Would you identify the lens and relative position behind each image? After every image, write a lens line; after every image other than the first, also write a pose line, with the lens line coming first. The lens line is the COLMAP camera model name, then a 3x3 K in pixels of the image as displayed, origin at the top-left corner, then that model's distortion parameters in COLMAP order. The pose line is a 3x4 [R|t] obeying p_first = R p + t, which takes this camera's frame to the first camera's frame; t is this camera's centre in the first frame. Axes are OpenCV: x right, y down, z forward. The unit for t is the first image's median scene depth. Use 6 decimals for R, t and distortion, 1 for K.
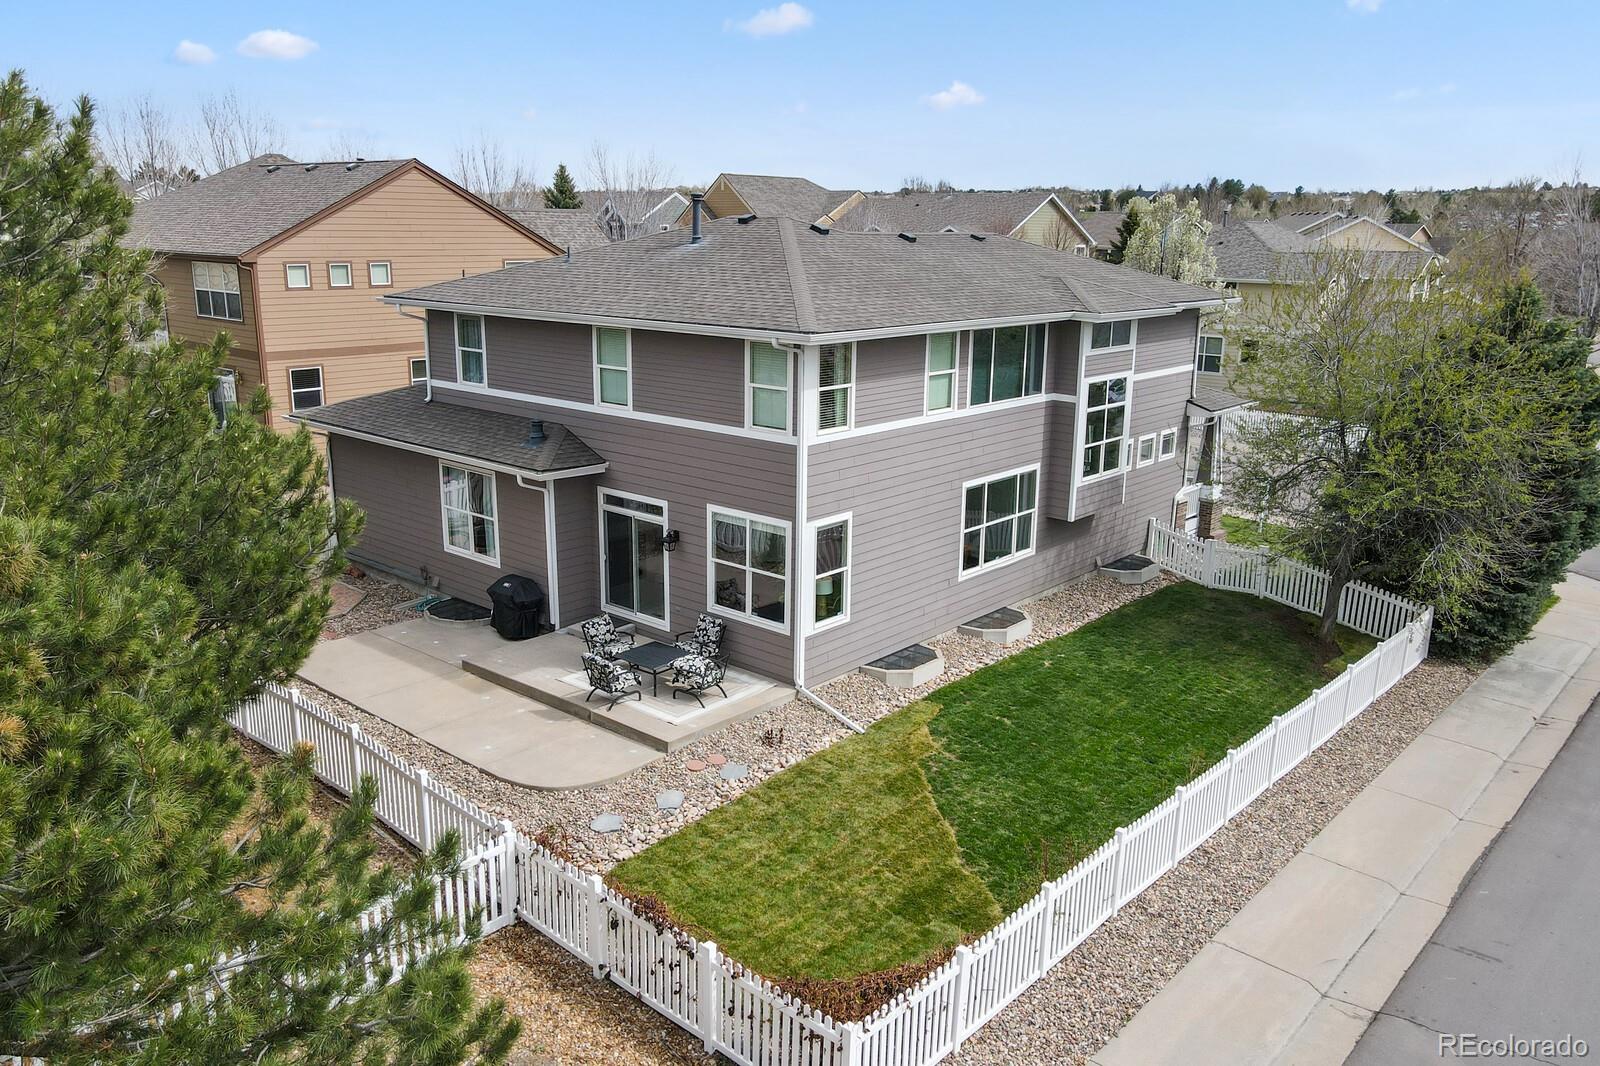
lens RADIAL K [[1207.8, 0, 809.3], [0, 1207.8, 595.2], [0, 0, 1]] dist [0.001909, 0.025710]
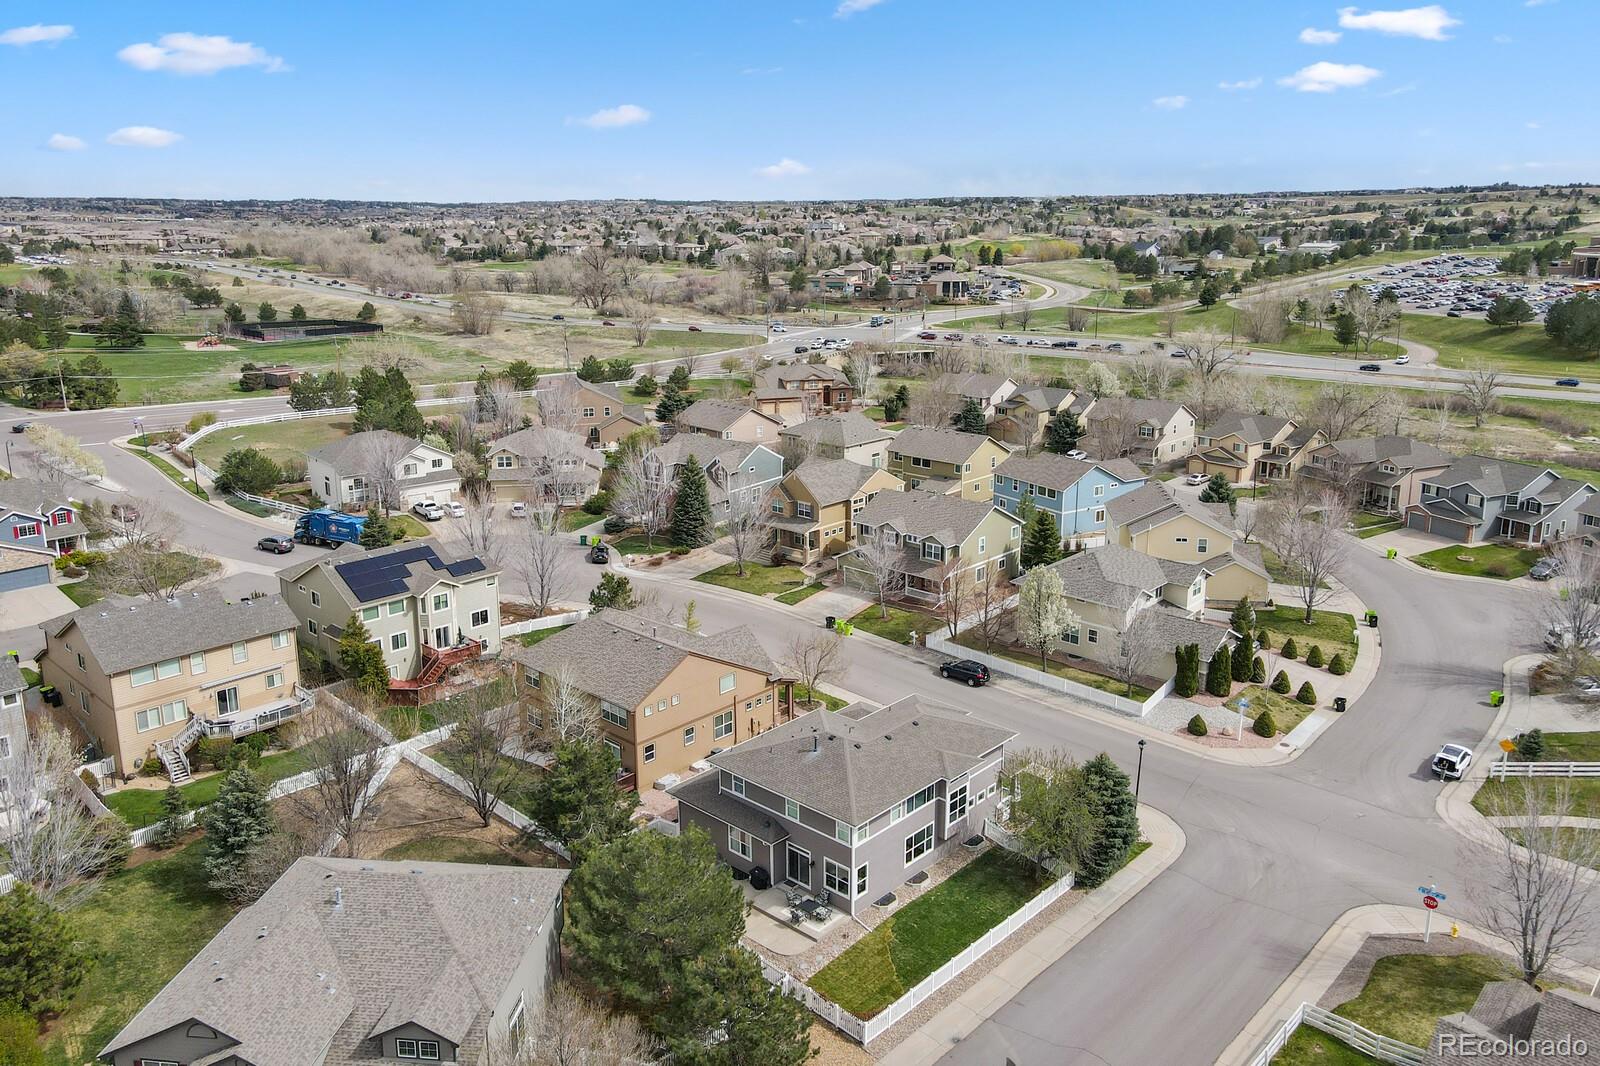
lens RADIAL K [[1207.8, 0, 797.7], [0, 1207.8, 529.3], [0, 0, 1]] dist [0.001909, 0.025710]
pose [[0.999146, -0.010564, -0.039952, -0.015016], [0.009655, 0.999692, -0.022854, -0.864581], [0.040181, 0.022449, 0.998940, -2.231862]]
